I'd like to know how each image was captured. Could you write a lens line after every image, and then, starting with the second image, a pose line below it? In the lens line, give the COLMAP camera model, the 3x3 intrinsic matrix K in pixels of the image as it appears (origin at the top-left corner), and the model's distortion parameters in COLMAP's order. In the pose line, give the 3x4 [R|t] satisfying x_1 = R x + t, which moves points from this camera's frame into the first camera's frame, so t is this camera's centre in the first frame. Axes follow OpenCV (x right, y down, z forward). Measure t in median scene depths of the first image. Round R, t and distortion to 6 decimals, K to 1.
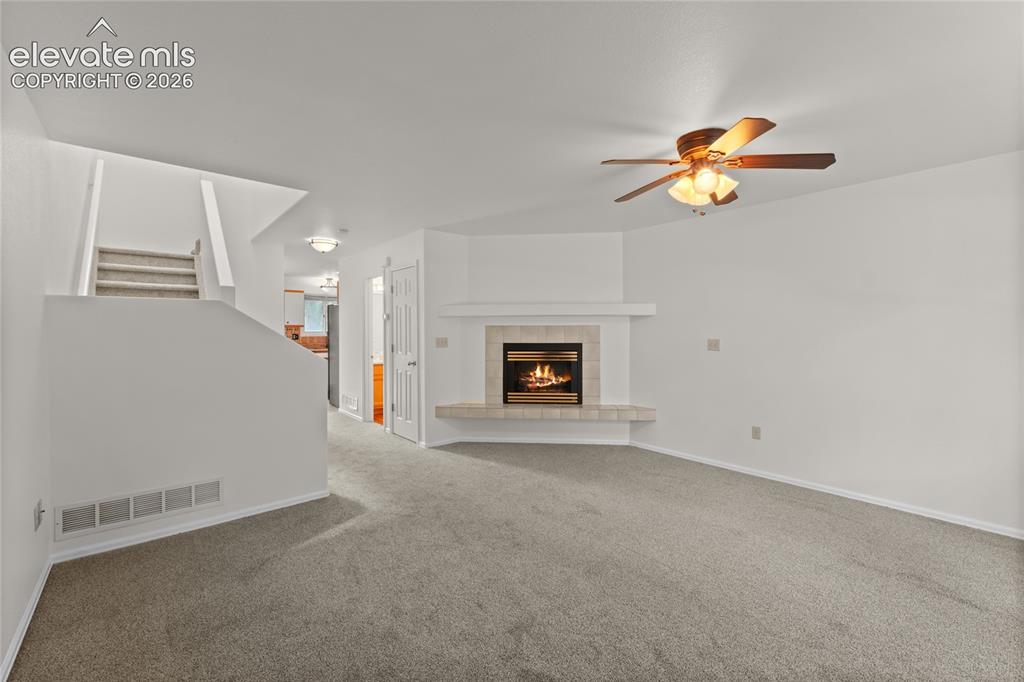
lens RADIAL K [[434.2, 0, 512.6], [0, 434.2, 334.2], [0, 0, 1]] dist [-0.003277, 0.000943]
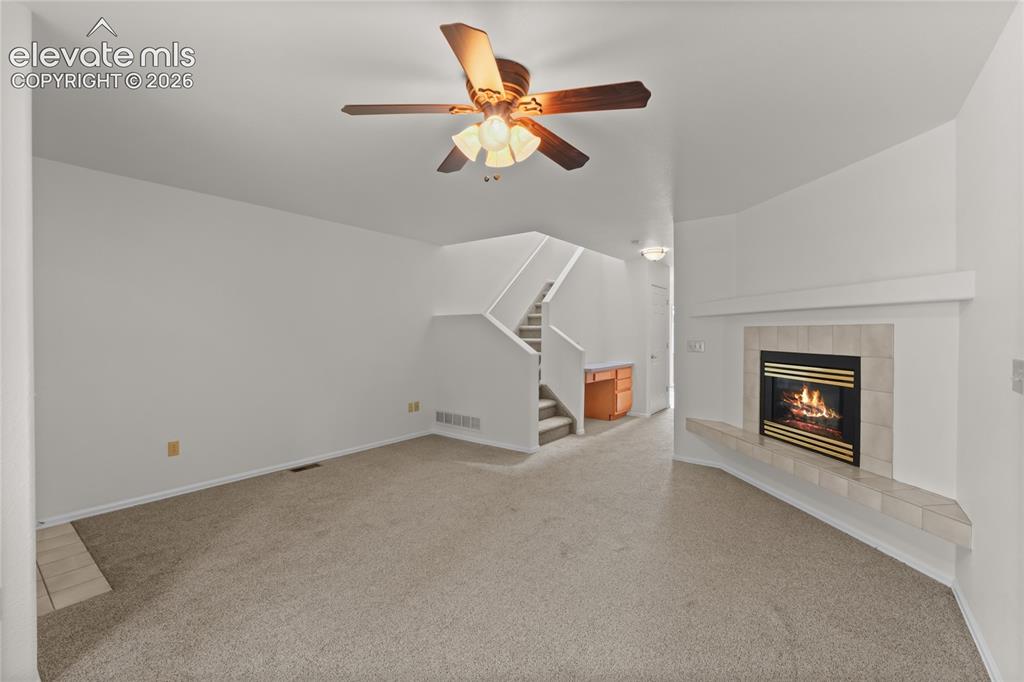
lens RADIAL K [[434.2, 0, 510.5], [0, 434.2, 336.8], [0, 0, 1]] dist [-0.003277, 0.000943]
pose [[0.186093, 0.009441, -0.982487, 0.616300], [-0.010237, 0.999918, 0.007670, -0.003736], [0.982479, 0.008630, 0.186175, 0.460814]]
